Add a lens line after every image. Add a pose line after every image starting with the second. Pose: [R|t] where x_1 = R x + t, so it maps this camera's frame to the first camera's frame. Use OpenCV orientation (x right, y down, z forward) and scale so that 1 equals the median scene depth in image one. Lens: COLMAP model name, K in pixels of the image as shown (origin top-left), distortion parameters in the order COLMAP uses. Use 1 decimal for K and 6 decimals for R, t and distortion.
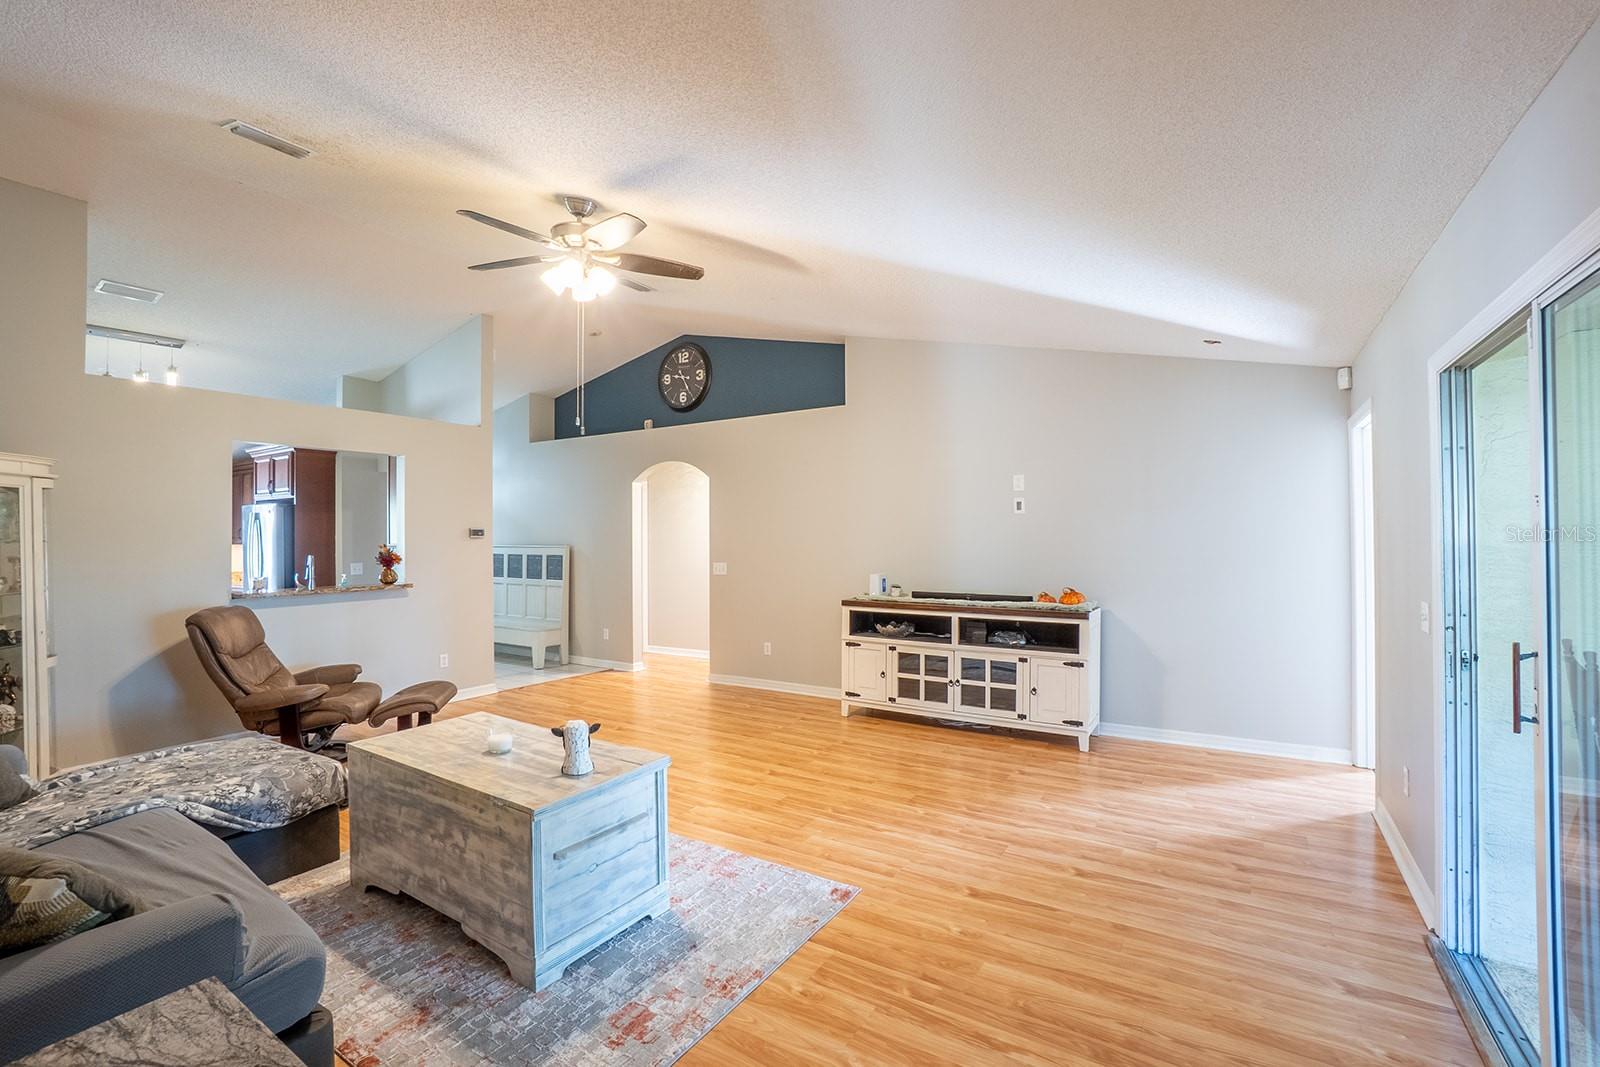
lens RADIAL K [[711.9, 0, 796.8], [0, 711.9, 530.5], [0, 0, 1]] dist [-0.046624, 0.015590]
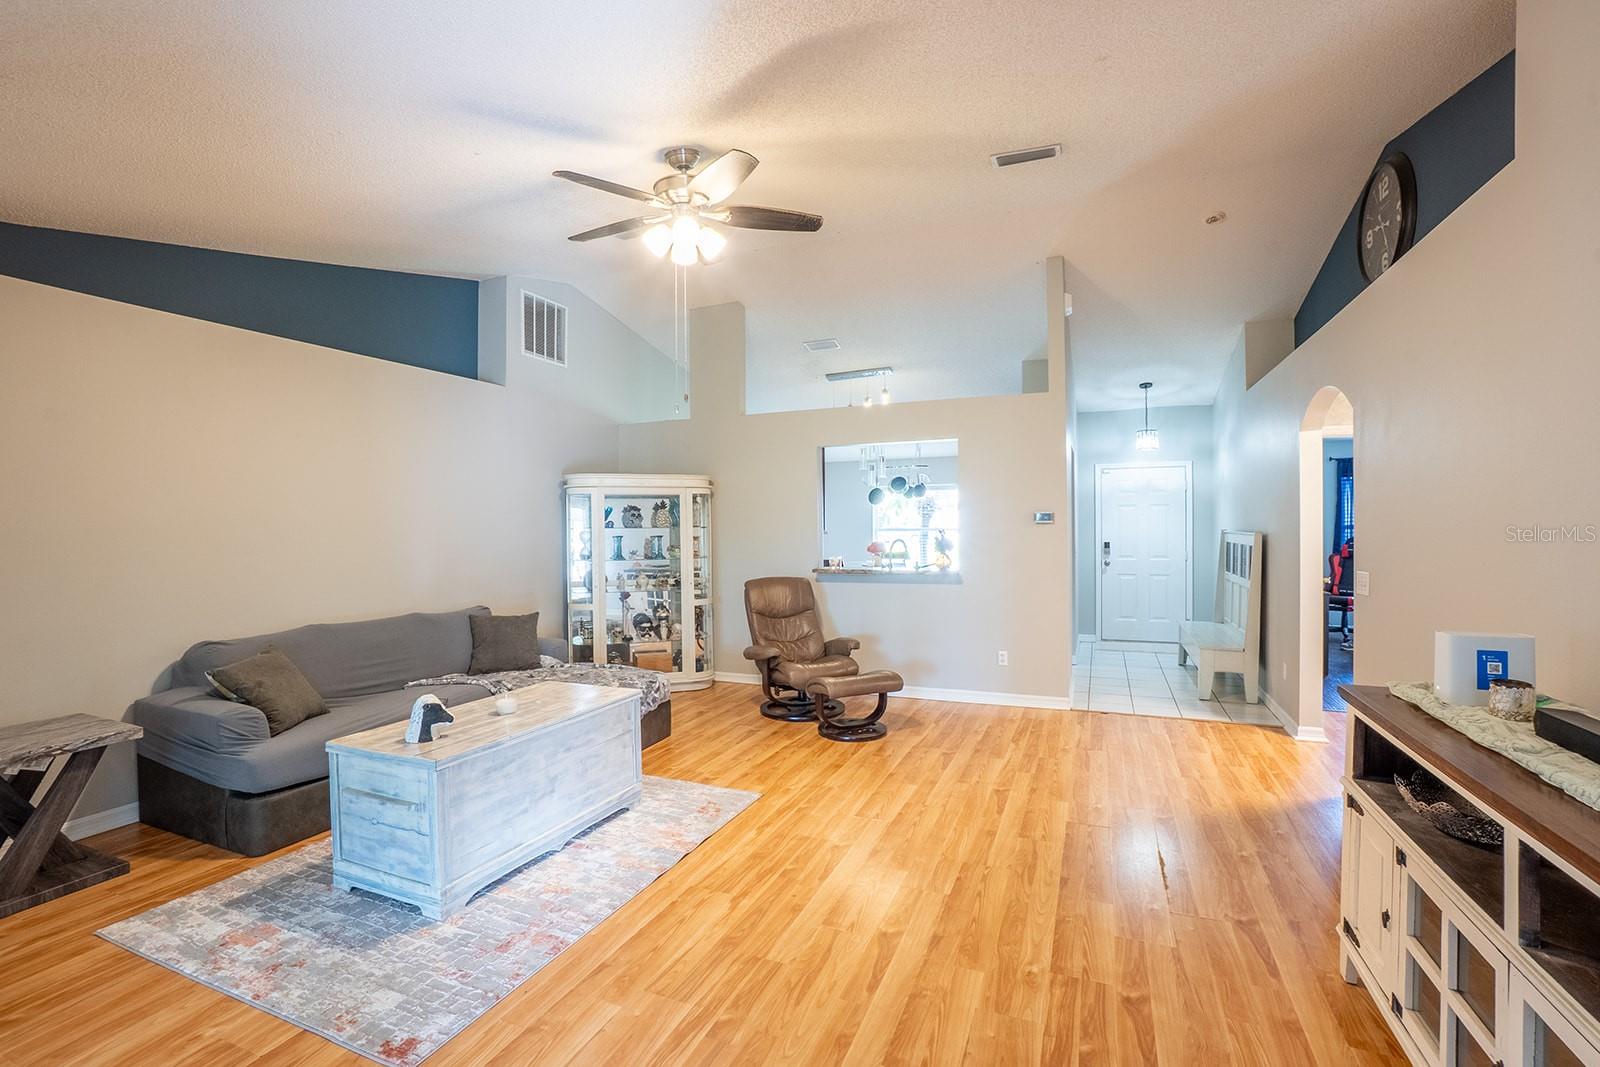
lens RADIAL K [[711.9, 0, 794.6], [0, 711.9, 526.2], [0, 0, 1]] dist [-0.046624, 0.015590]
pose [[0.159960, 0.008594, -0.987086, 0.448289], [0.014681, 0.999831, 0.011084, 0.000468], [0.987014, -0.016264, 0.159807, 0.725942]]
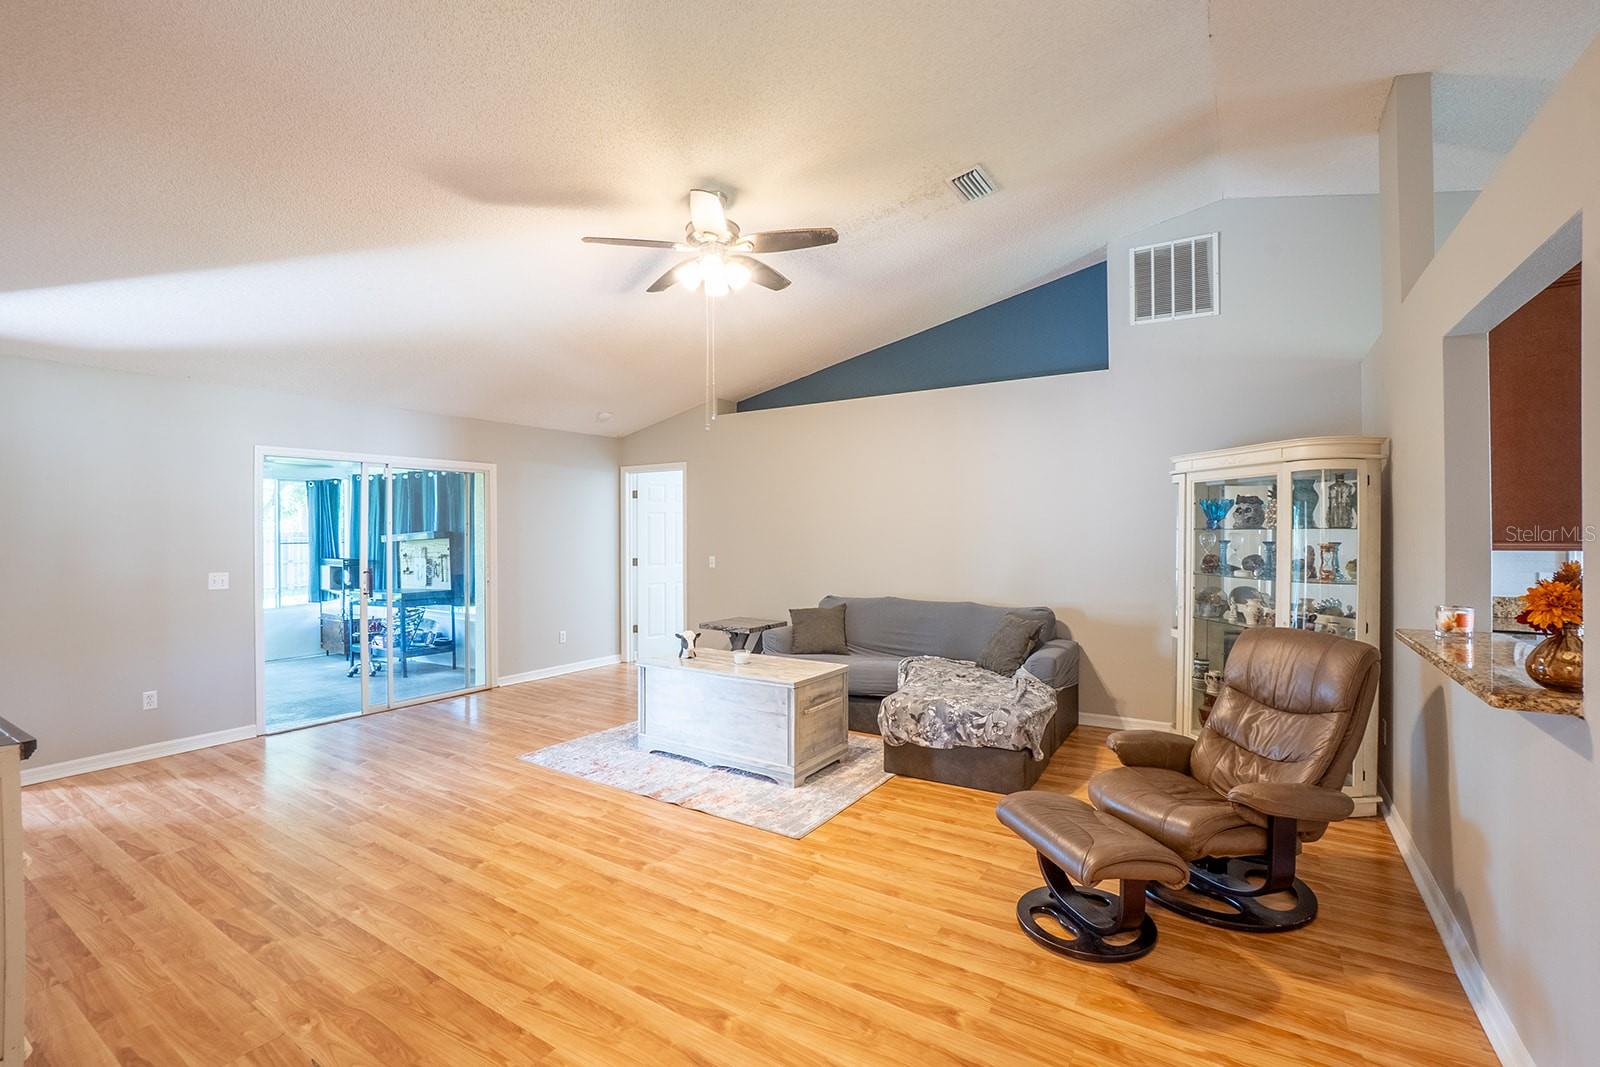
lens RADIAL K [[711.9, 0, 792.3], [0, 711.9, 532.2], [0, 0, 1]] dist [-0.046624, 0.015590]
pose [[-0.999815, 0.013053, 0.014116, -0.318314], [0.012977, 0.999901, -0.005493, 0.014000], [-0.014186, -0.005308, -0.999885, 1.475911]]
